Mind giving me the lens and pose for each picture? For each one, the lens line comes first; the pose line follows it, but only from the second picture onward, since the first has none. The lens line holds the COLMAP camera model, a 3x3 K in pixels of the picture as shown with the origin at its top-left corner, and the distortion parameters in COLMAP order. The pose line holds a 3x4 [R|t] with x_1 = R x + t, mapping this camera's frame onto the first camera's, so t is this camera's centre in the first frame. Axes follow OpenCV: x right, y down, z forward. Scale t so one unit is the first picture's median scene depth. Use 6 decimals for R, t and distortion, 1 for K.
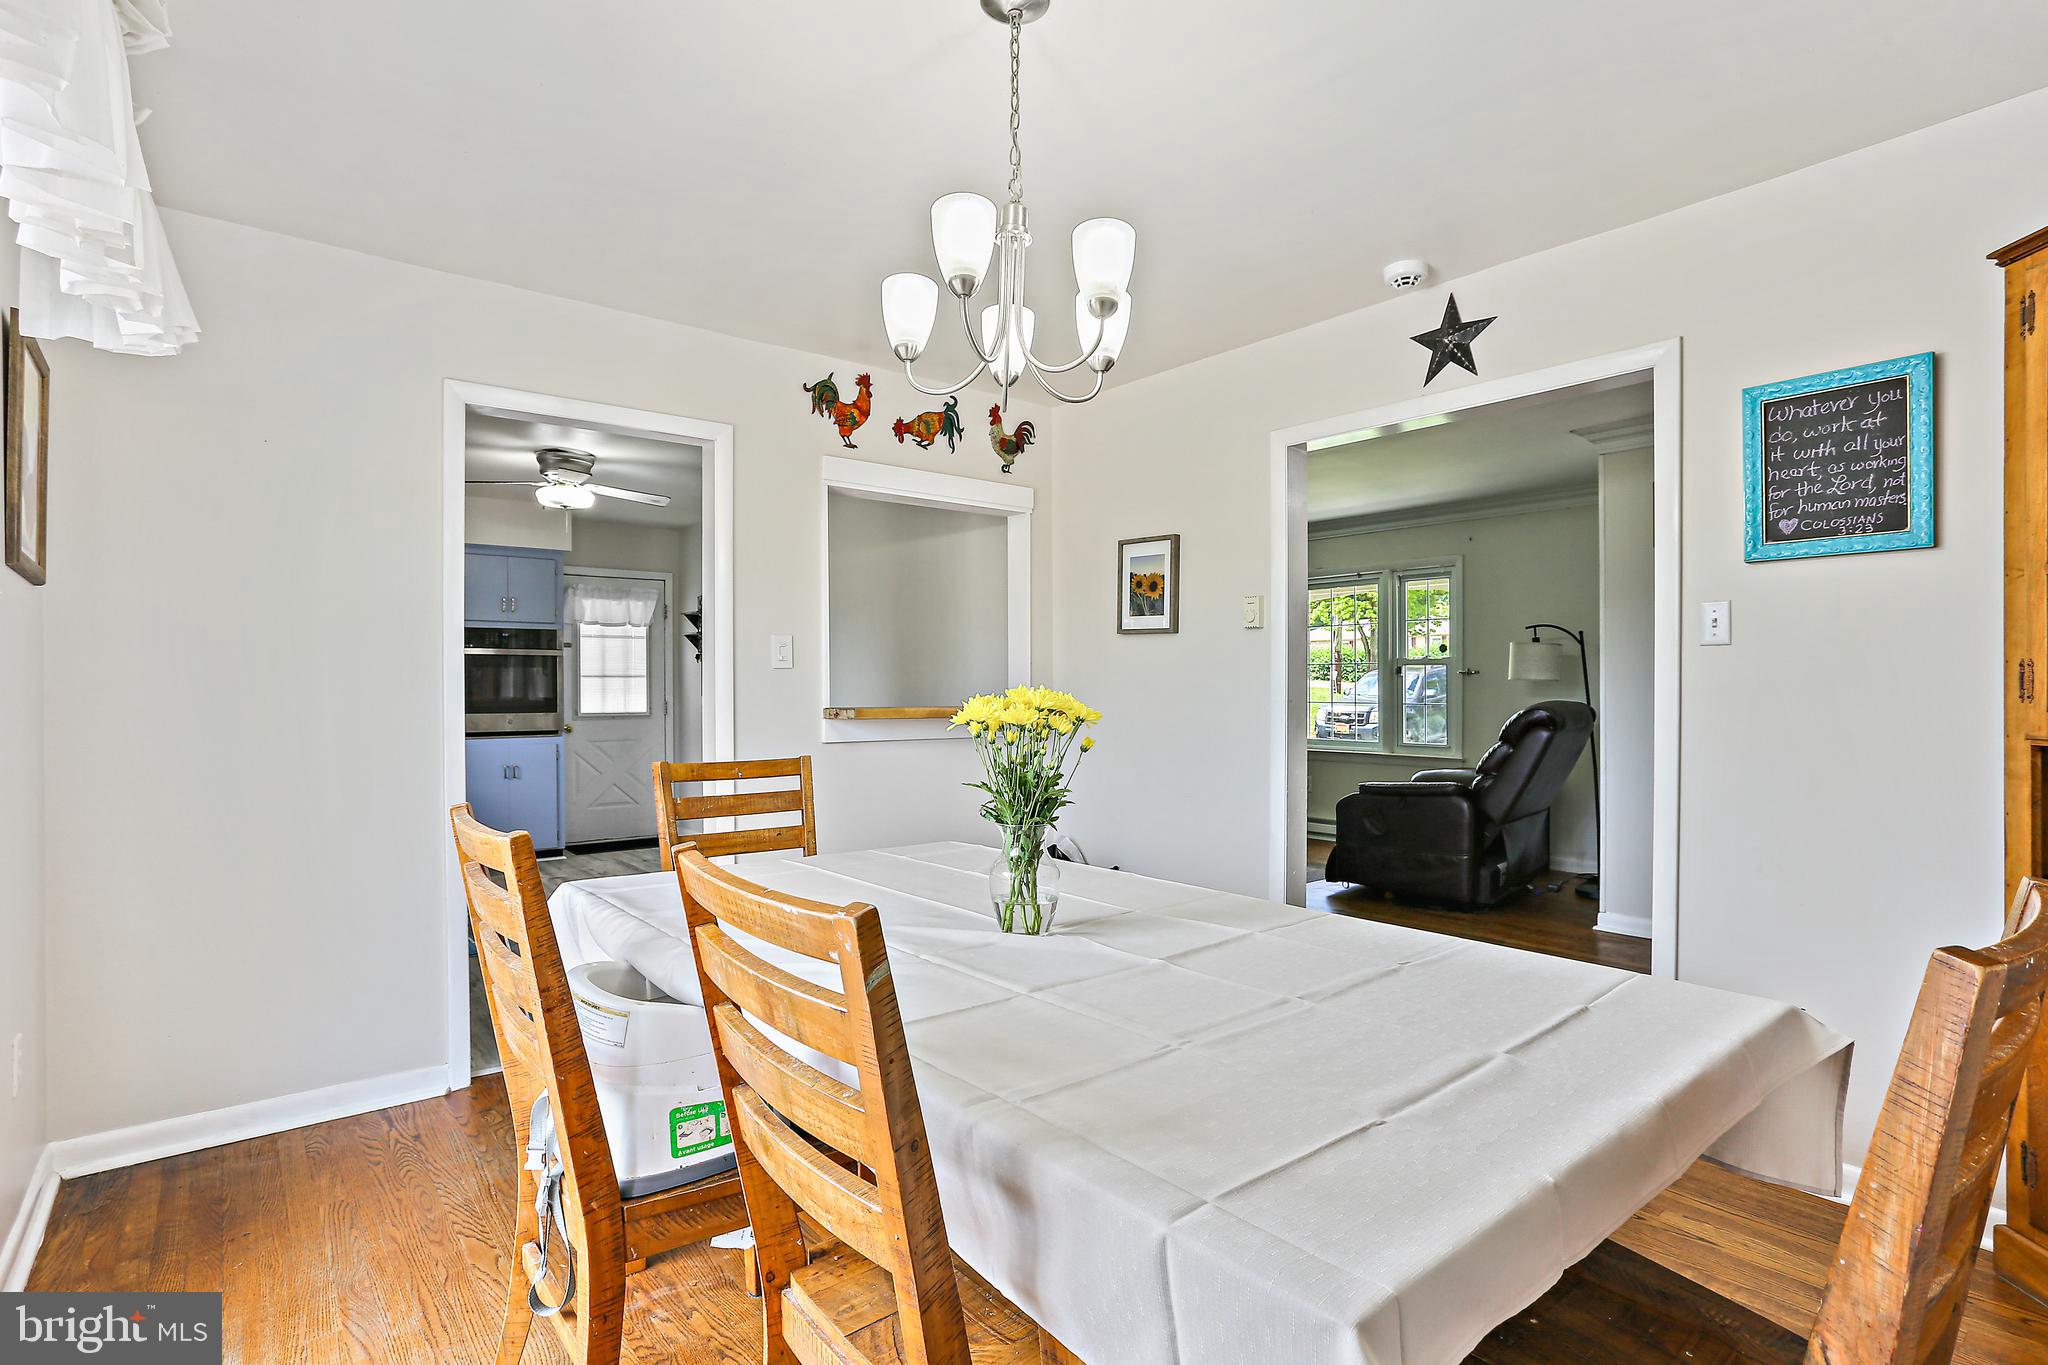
lens RADIAL K [[1001.3, 0, 1015.4], [0, 1001.3, 678.8], [0, 0, 1]] dist [-0.056817, 0.031554]
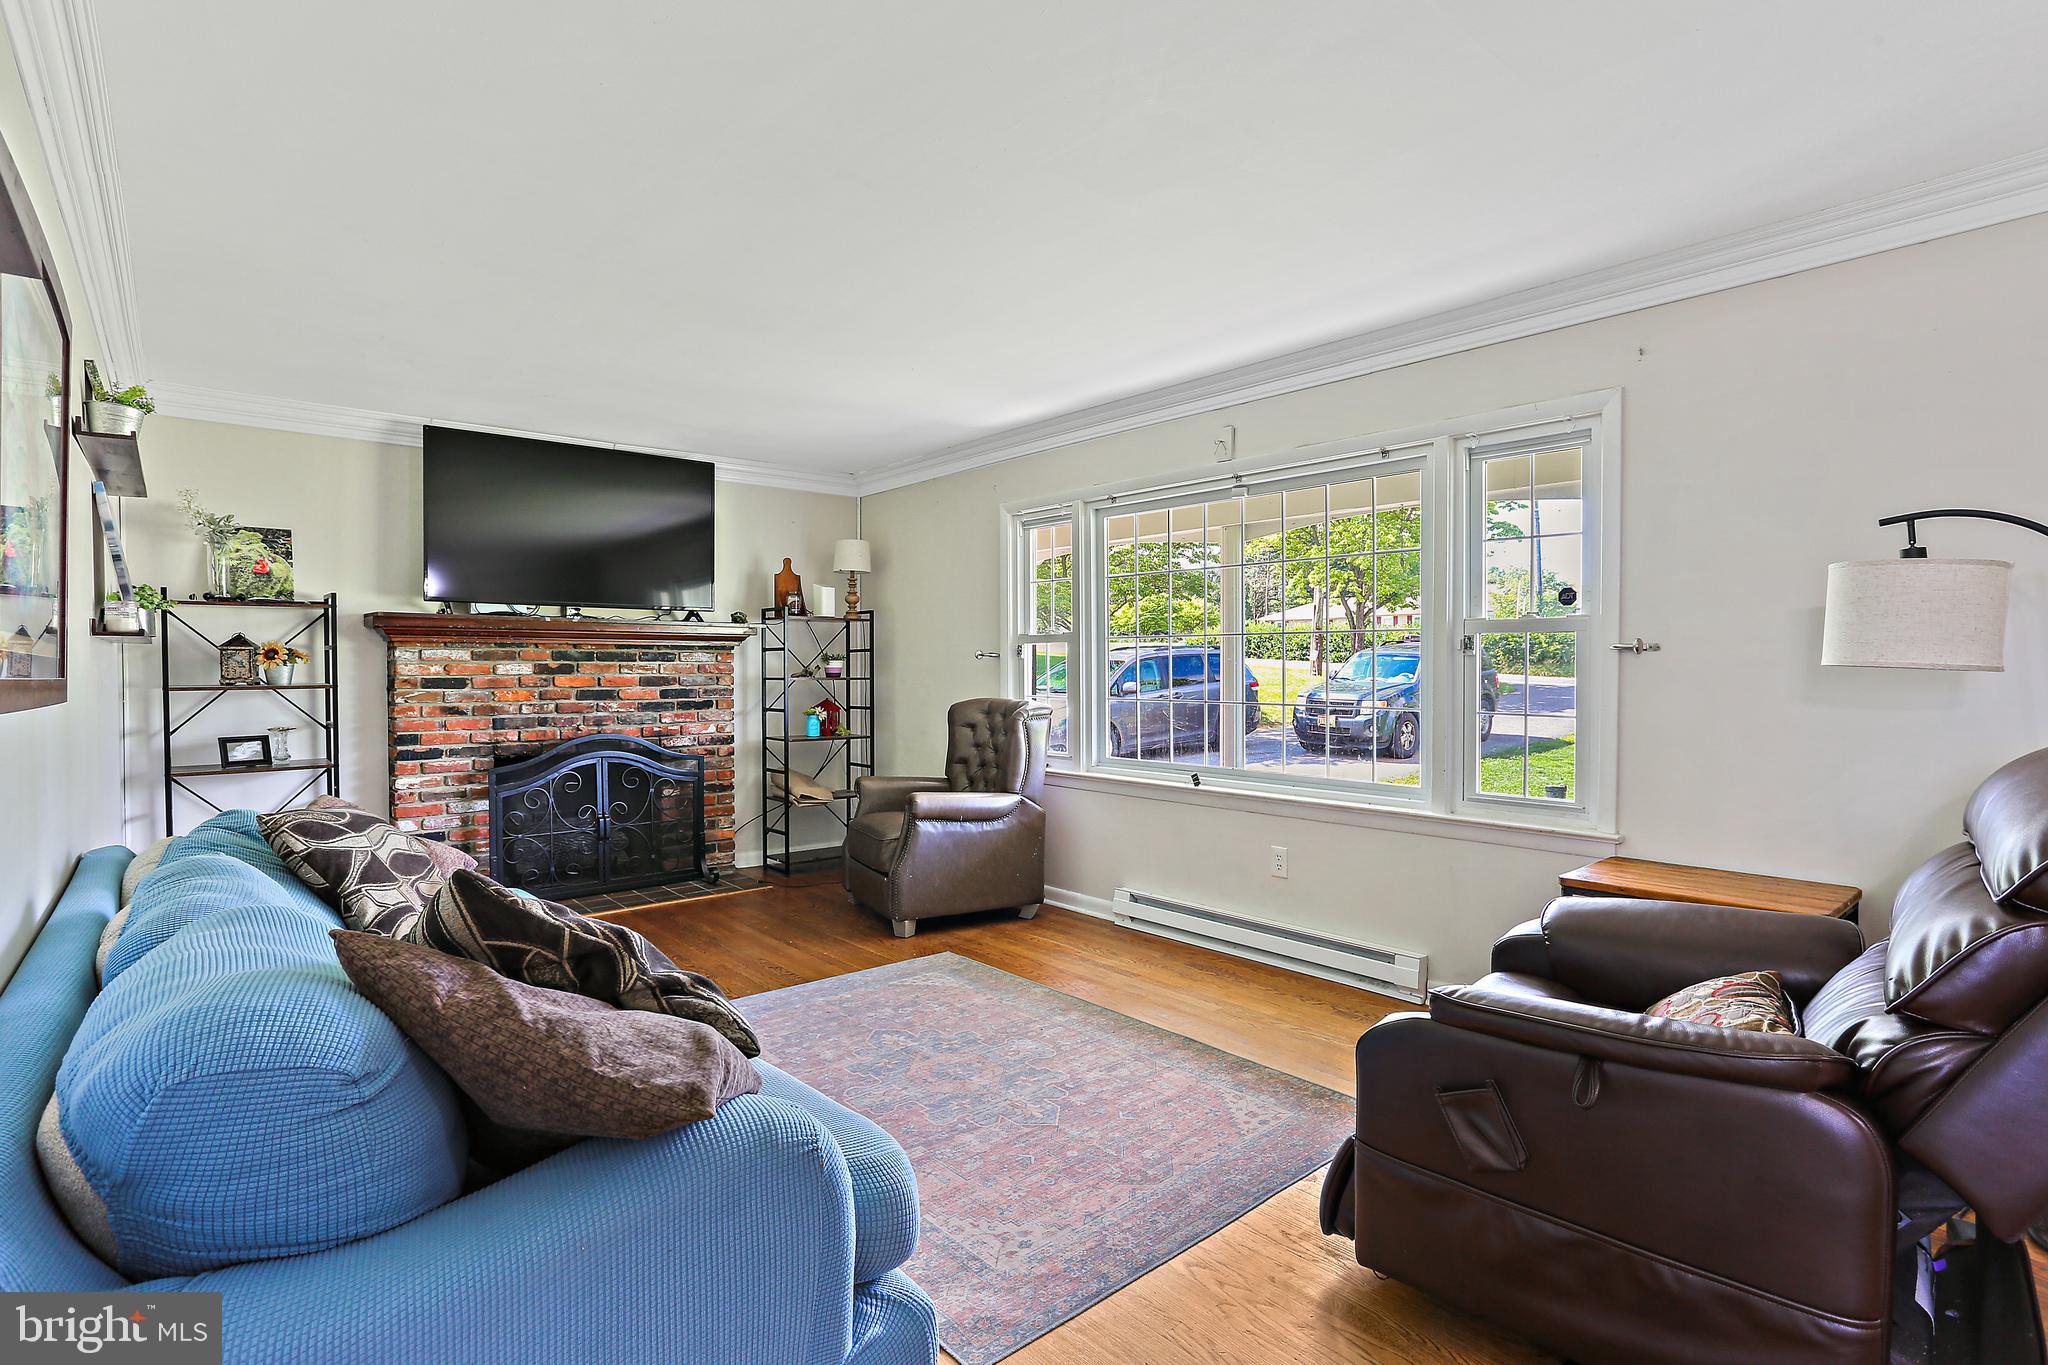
lens RADIAL K [[1001.3, 0, 1015.4], [0, 1001.3, 678.8], [0, 0, 1]] dist [-0.056817, 0.031554]
pose [[0.999766, 0.003903, 0.021298, 0.051725], [-0.004350, 0.999771, 0.020950, 0.000033], [-0.021212, -0.021038, 0.999554, 0.173644]]
